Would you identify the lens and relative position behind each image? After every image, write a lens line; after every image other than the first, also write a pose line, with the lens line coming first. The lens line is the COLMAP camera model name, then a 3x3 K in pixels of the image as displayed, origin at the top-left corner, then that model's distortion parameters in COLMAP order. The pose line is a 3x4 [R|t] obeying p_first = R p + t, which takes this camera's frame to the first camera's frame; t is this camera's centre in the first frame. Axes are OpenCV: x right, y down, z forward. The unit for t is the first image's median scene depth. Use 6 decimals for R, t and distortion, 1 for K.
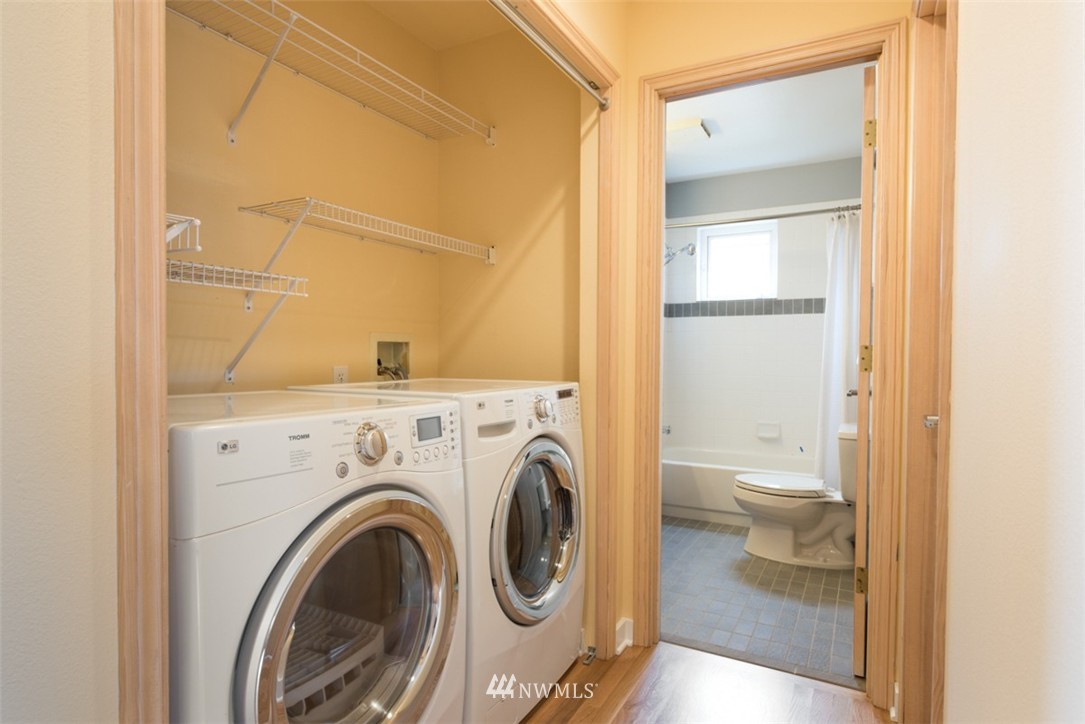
lens RADIAL K [[592.1, 0, 542.5], [0, 592.1, 362.0], [0, 0, 1]] dist [-0.000424, -0.000008]
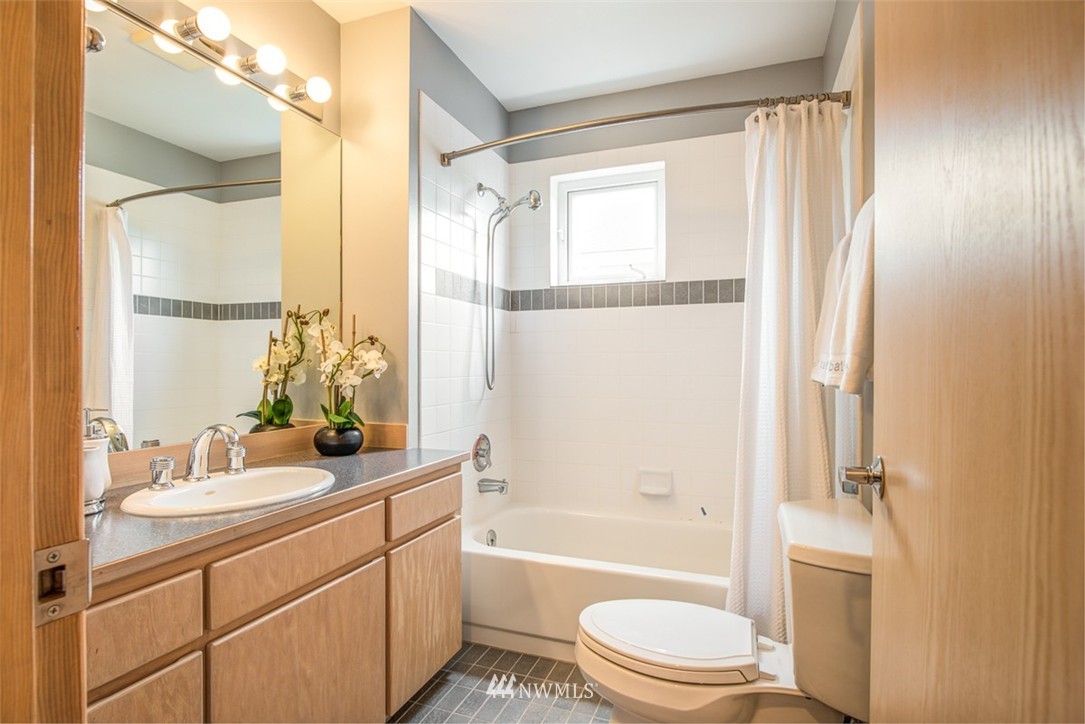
lens RADIAL K [[553.9, 0, 542.5], [0, 553.9, 362.0], [0, 0, 1]] dist [-0.000364, -0.000051]
pose [[0.990368, -0.005424, 0.138354, 0.176530], [0.007491, 0.999868, -0.014426, -0.009057], [-0.138258, 0.015323, 0.990278, 0.414673]]
